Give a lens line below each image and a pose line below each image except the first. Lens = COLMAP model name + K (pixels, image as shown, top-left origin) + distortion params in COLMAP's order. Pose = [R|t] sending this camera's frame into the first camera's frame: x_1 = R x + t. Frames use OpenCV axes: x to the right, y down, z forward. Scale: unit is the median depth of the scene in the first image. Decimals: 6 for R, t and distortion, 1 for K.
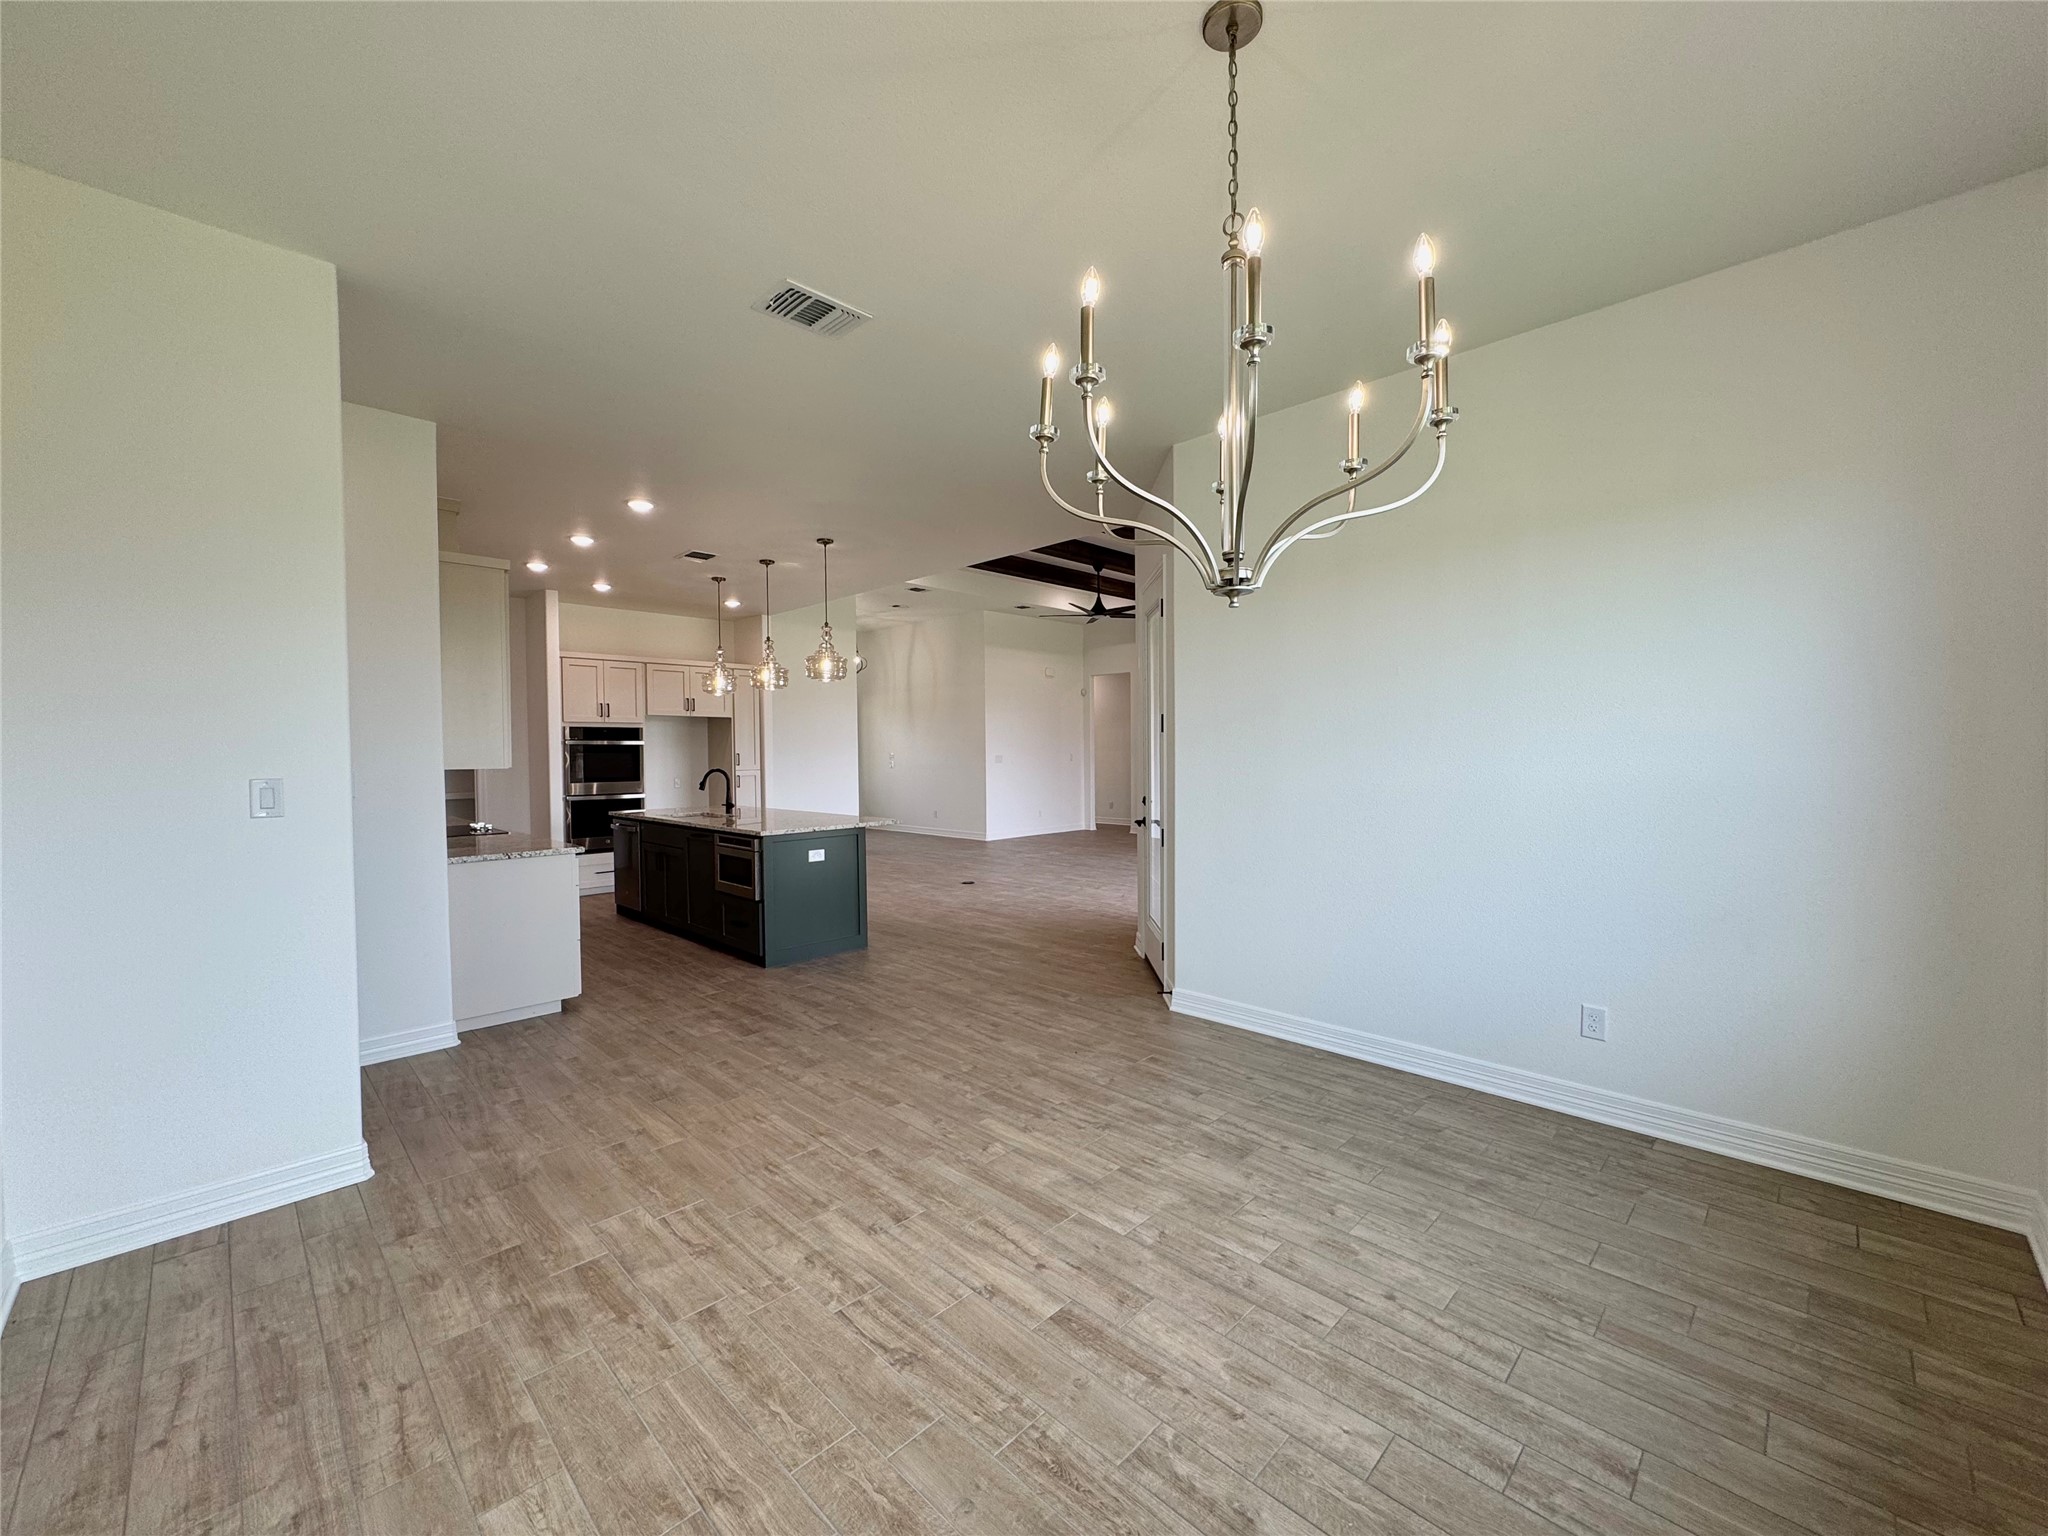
lens RADIAL K [[816.0, 0, 1022.4], [0, 816.0, 769.5], [0, 0, 1]] dist [0.000584, 0.000670]
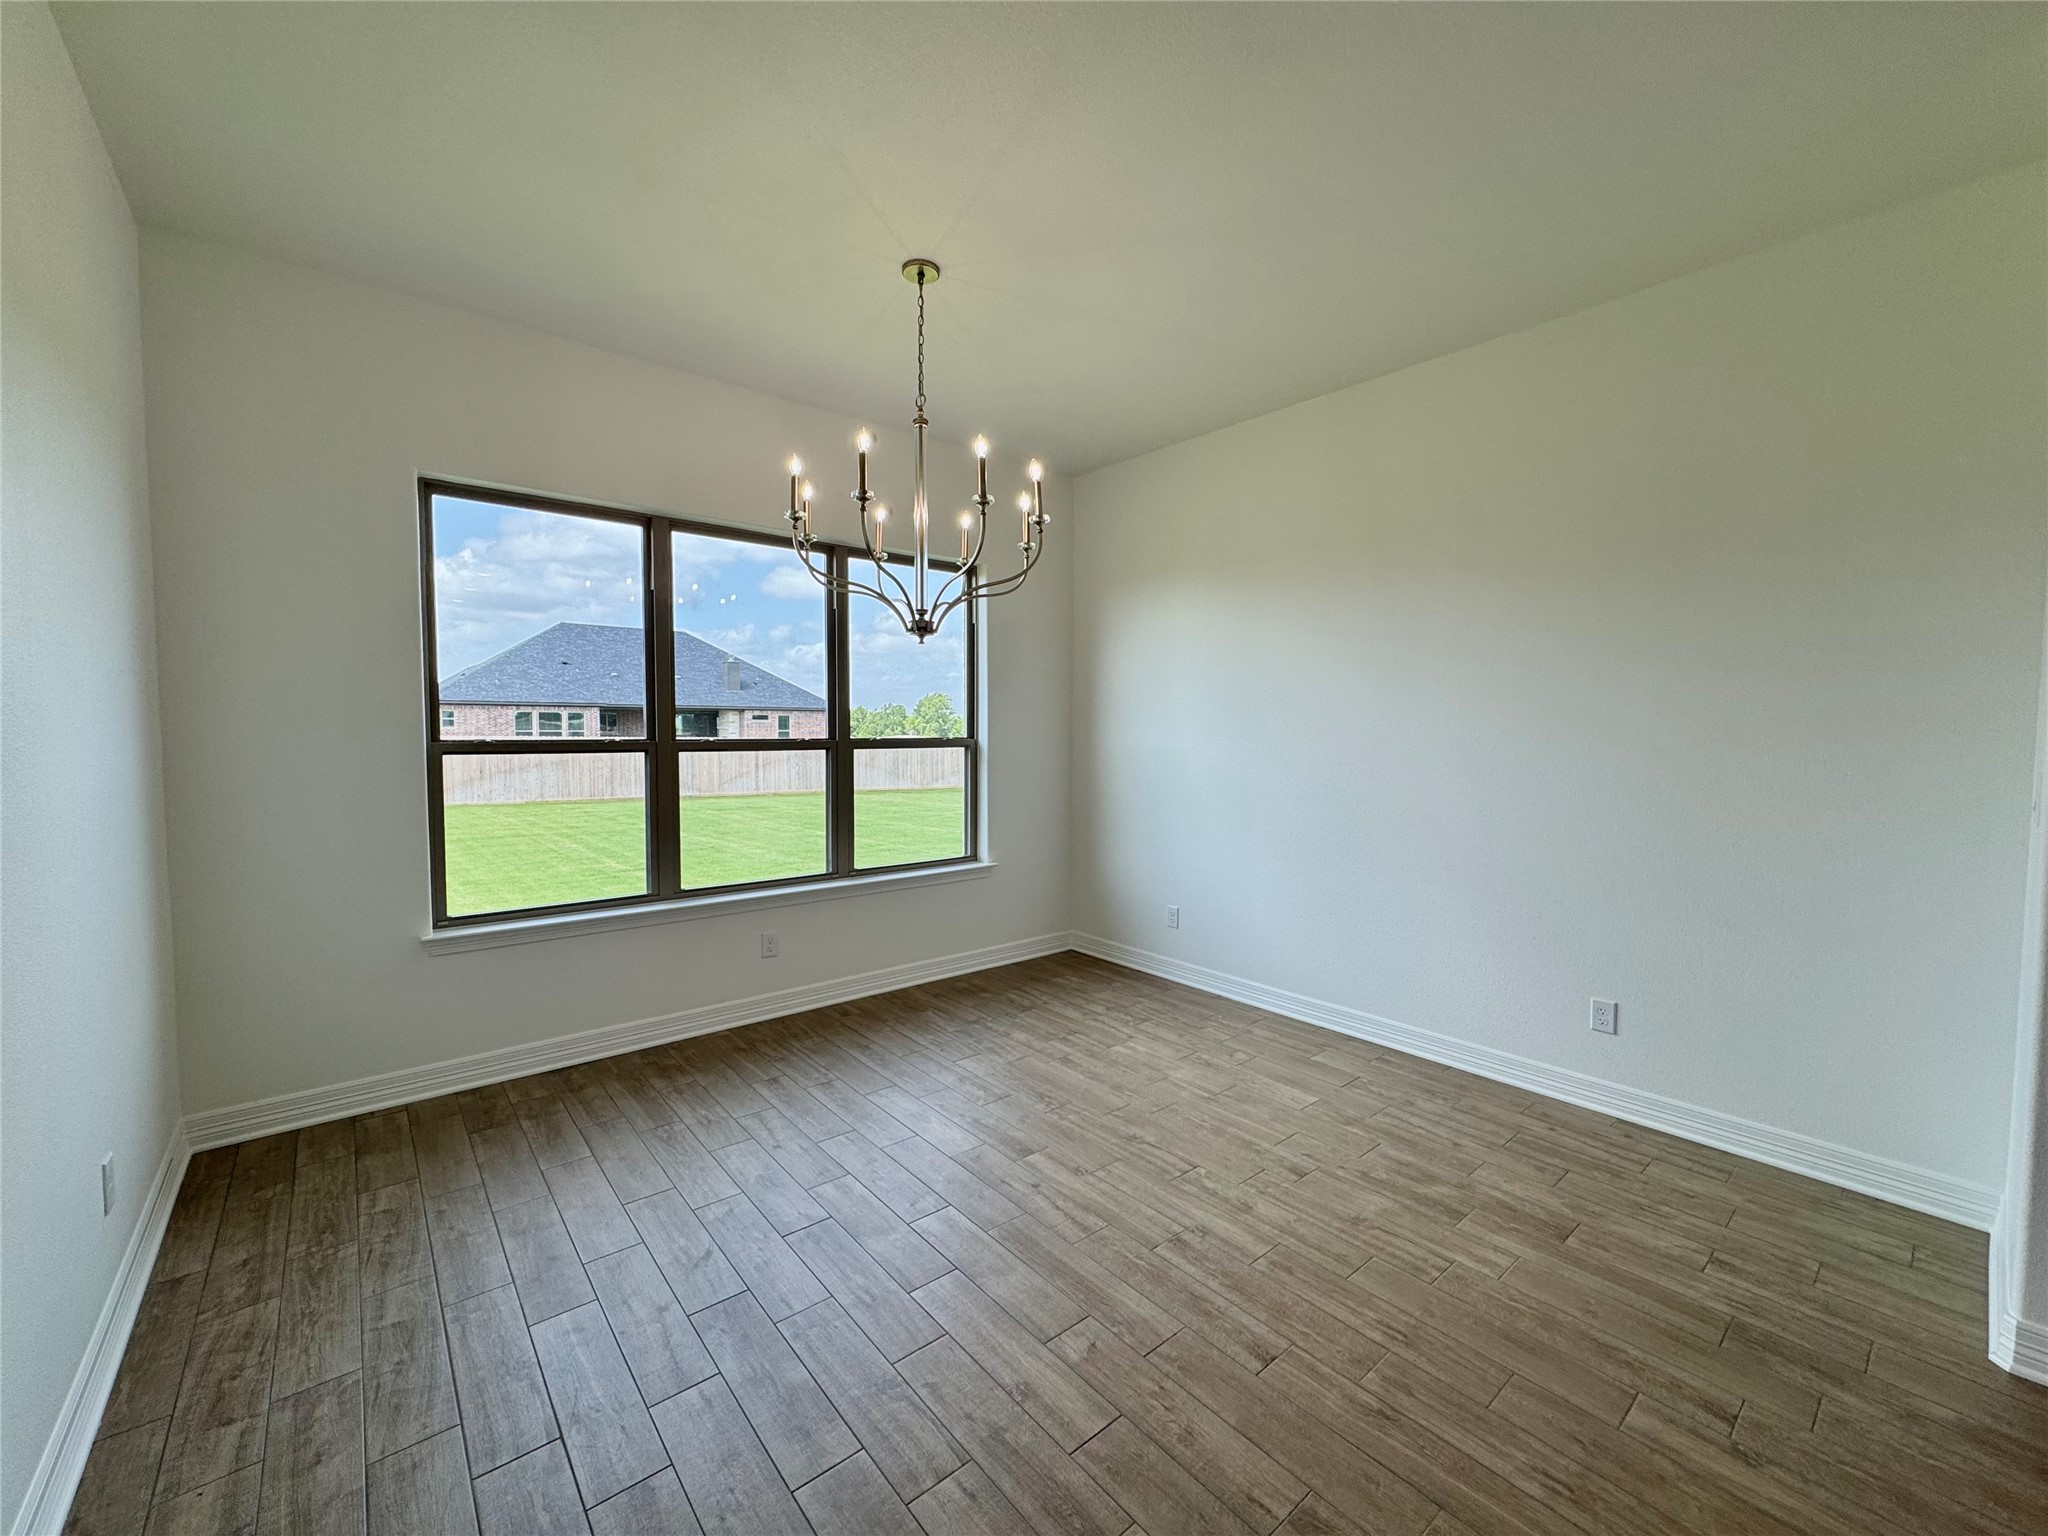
lens RADIAL K [[816.0, 0, 1022.4], [0, 816.0, 769.5], [0, 0, 1]] dist [0.000584, 0.000670]
pose [[-0.995837, -0.000027, 0.091147, -0.063924], [0.006903, 0.997106, 0.075710, -0.062000], [-0.090885, 0.076024, -0.992955, 2.089694]]
